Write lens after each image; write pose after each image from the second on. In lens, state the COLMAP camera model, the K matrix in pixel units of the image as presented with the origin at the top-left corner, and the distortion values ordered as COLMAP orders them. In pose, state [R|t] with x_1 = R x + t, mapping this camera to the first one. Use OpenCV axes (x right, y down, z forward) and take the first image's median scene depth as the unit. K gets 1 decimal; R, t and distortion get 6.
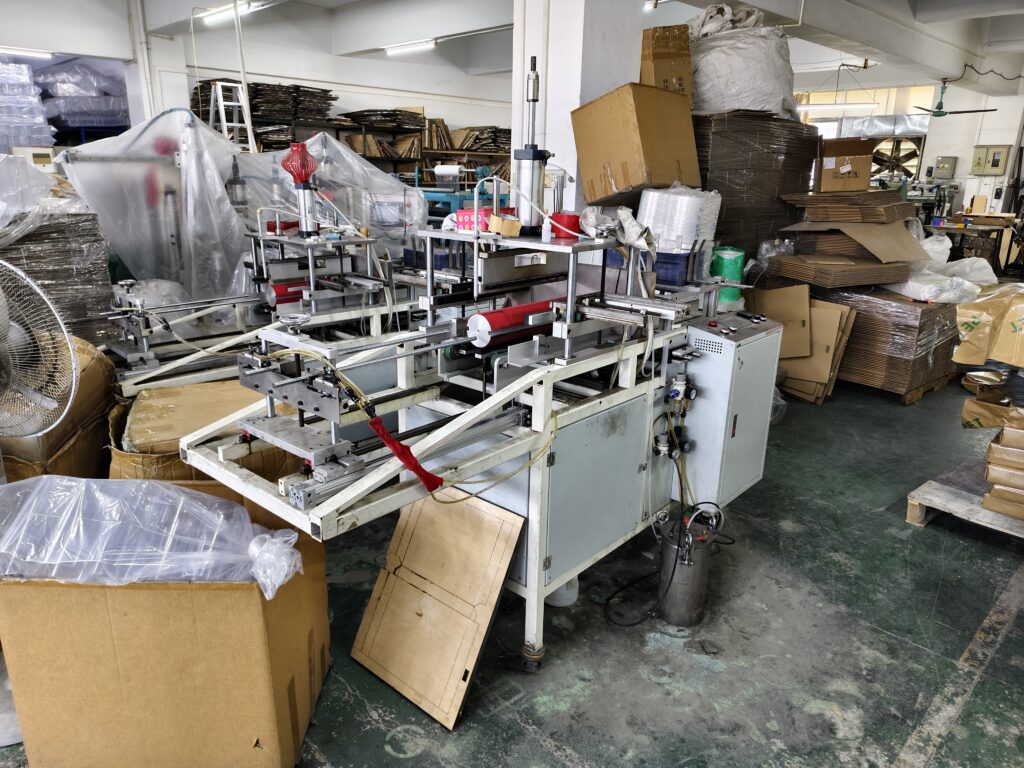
lens RADIAL K [[717.1, 0, 507.4], [0, 717.1, 385.2], [0, 0, 1]] dist [0.031918, -0.032541]
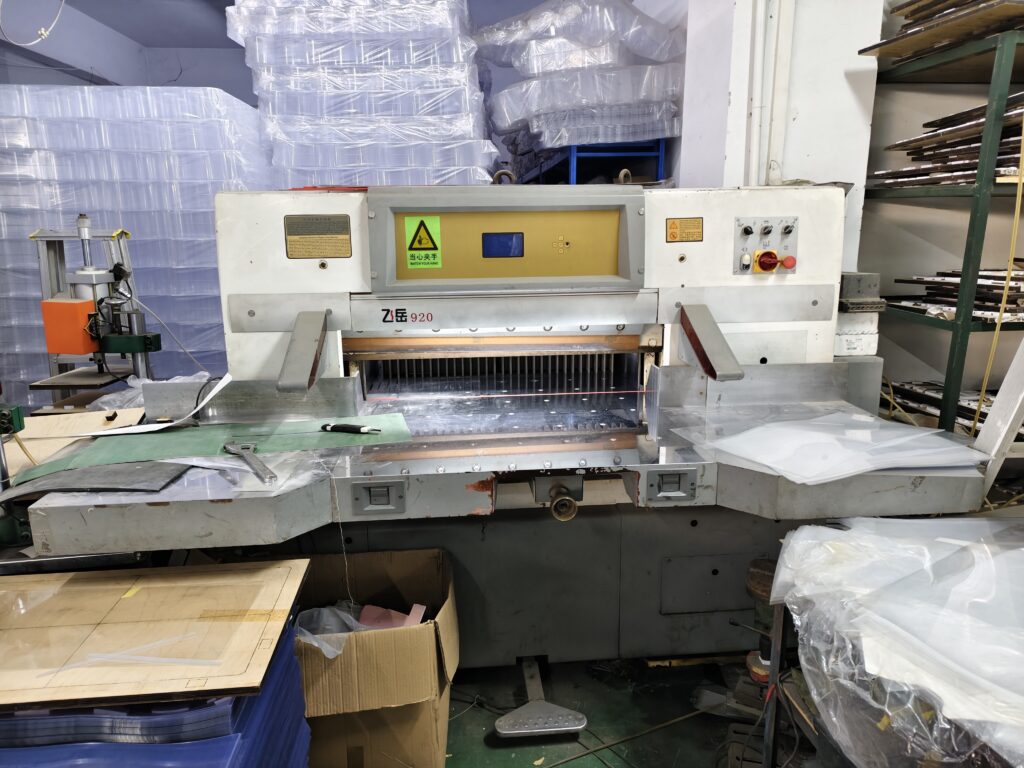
lens RADIAL K [[717.1, 0, 510.7], [0, 717.1, 380.0], [0, 0, 1]] dist [0.031918, -0.032541]
pose [[0.775607, 0.116059, -0.620455, -0.341500], [-0.160027, 0.986992, -0.015423, -0.211467], [0.610594, 0.111251, 0.784091, 0.663661]]
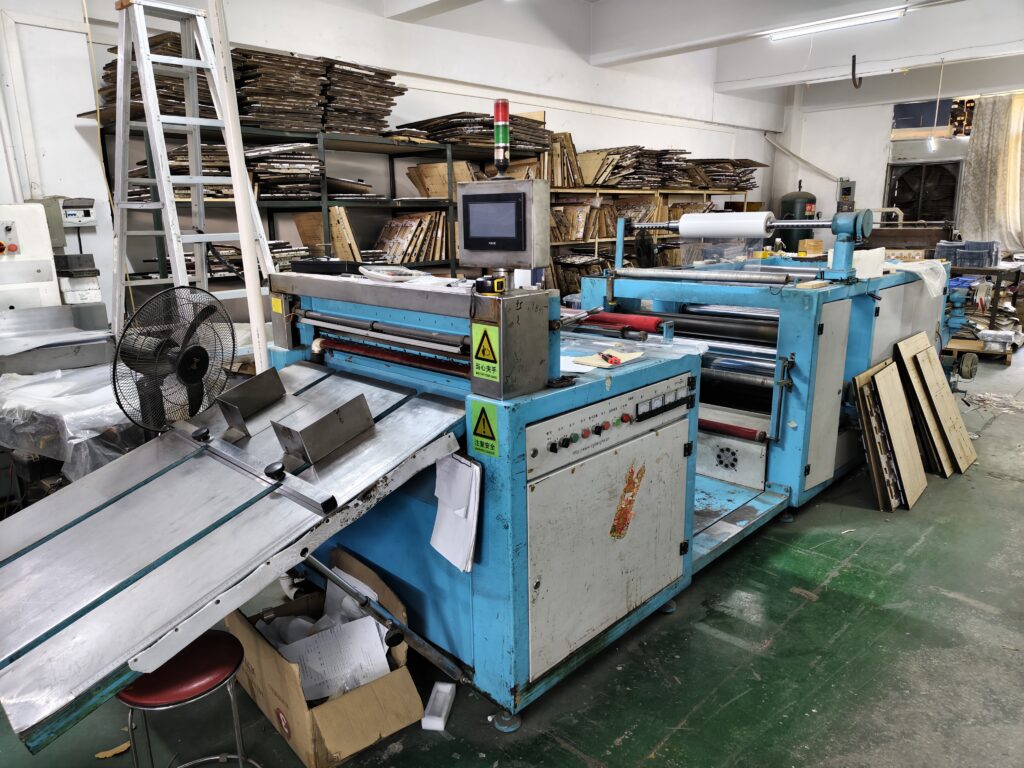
lens RADIAL K [[717.1, 0, 511.9], [0, 717.1, 386.6], [0, 0, 1]] dist [0.031918, -0.032541]
pose [[0.998729, -0.041414, 0.028733, -0.189260], [0.042952, 0.997552, -0.055179, -0.165525], [-0.026377, 0.056343, 0.998063, 0.523091]]
